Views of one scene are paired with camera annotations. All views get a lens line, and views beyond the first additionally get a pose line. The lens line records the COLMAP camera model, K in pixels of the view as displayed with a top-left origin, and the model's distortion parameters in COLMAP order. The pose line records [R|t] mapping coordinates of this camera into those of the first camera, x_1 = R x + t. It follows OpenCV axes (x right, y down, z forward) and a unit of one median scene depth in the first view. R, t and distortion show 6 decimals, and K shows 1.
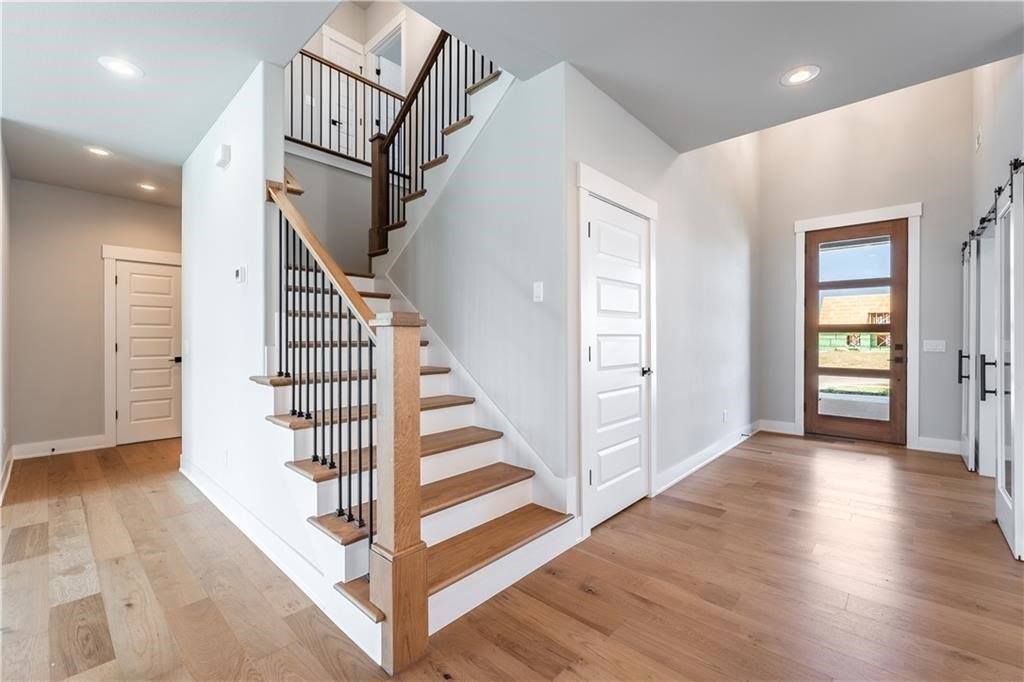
lens RADIAL K [[423.4, 0, 522.2], [0, 423.4, 339.7], [0, 0, 1]] dist [-0.001435, 0.001761]
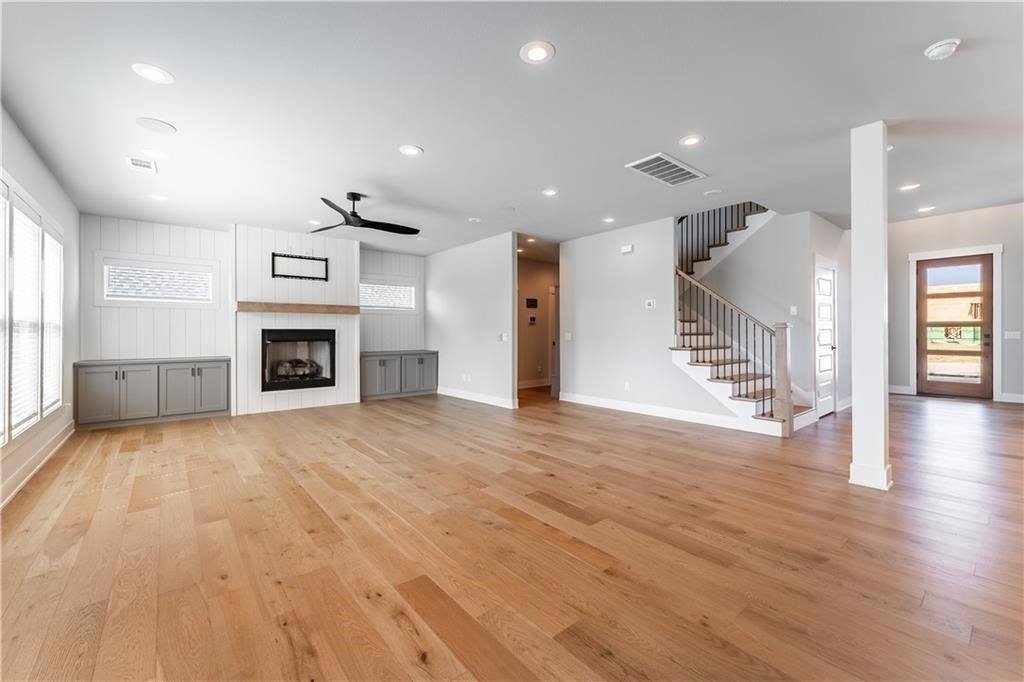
lens RADIAL K [[423.4, 0, 509.6], [0, 423.4, 332.8], [0, 0, 1]] dist [-0.001435, 0.001761]
pose [[0.989810, -0.003541, -0.142349, -0.634693], [0.003137, 0.999990, -0.003063, 0.004402], [0.142358, 0.002585, 0.989812, -0.804087]]
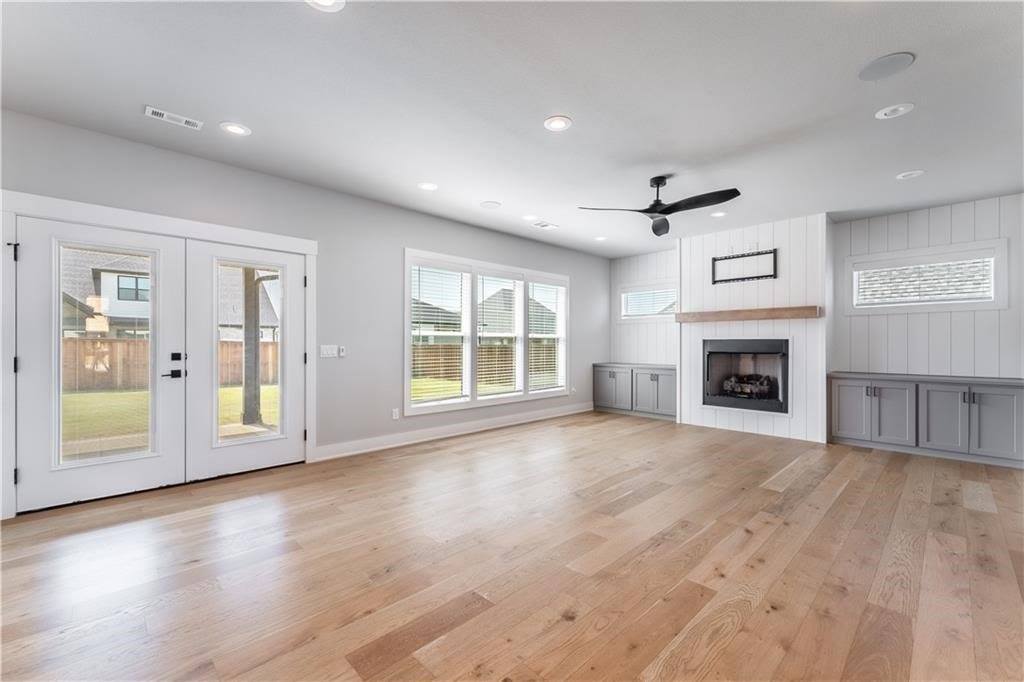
lens RADIAL K [[423.4, 0, 515.9], [0, 423.4, 345.0], [0, 0, 1]] dist [-0.001435, 0.001761]
pose [[-0.056373, 0.003848, -0.998402, -0.256837], [-0.003215, 0.999987, 0.004036, -0.001081], [0.998405, 0.003437, -0.056360, -0.048752]]
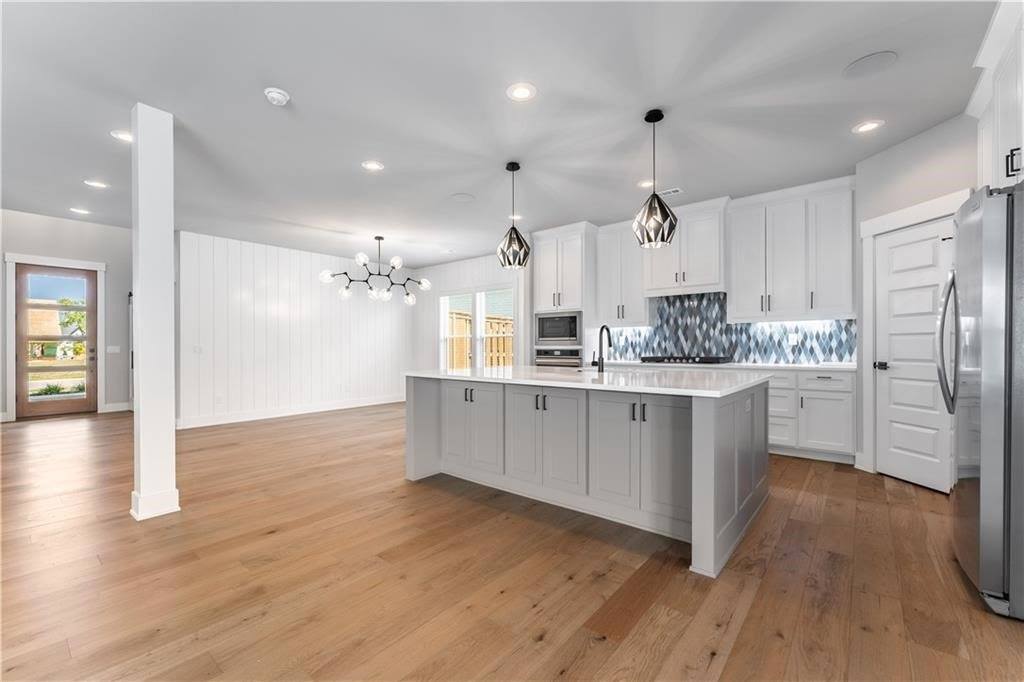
lens RADIAL K [[423.4, 0, 519.7], [0, 423.4, 345.6], [0, 0, 1]] dist [-0.001435, 0.001761]
pose [[-0.062796, 0.002627, 0.998023, -0.809098], [0.007465, 0.999970, -0.002163, 0.014112], [-0.997998, 0.007314, -0.062814, -0.510429]]
